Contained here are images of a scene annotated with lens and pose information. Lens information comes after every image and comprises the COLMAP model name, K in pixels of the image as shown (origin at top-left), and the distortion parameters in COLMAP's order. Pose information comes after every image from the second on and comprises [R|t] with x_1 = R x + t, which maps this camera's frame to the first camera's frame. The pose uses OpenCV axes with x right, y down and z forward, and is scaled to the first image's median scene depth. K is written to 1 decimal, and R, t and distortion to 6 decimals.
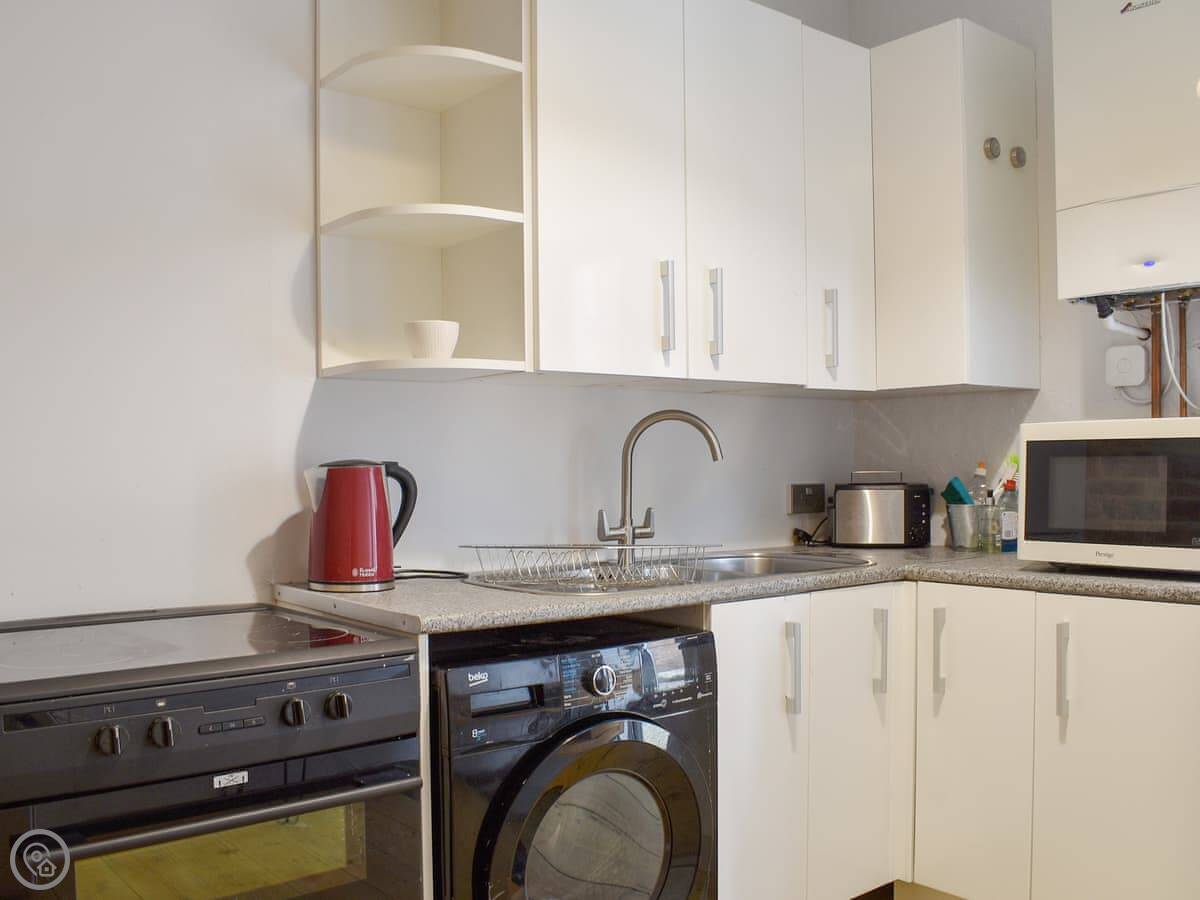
lens RADIAL K [[1129.6, 0, 598.7], [0, 1129.6, 451.7], [0, 0, 1]] dist [-0.096888, 0.000000]
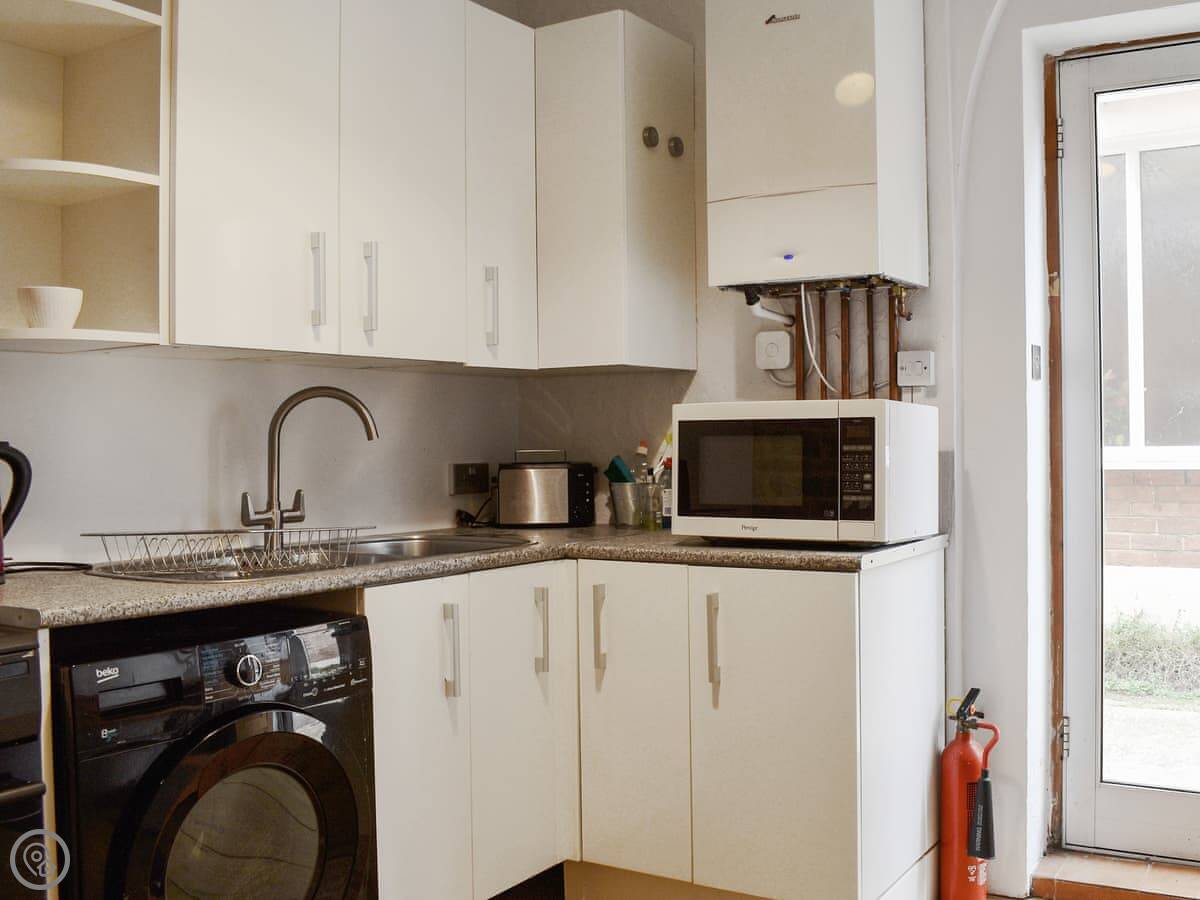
lens RADIAL K [[950.0, 0, 600.0], [0, 950.0, 440.9], [0, 0, 1]] dist [-0.087780, 0.027598]
pose [[0.931458, -0.000037, 0.363850, -0.007260], [-0.002194, 0.999981, 0.005716, 0.003848], [-0.363843, -0.006123, 0.931440, 0.181513]]
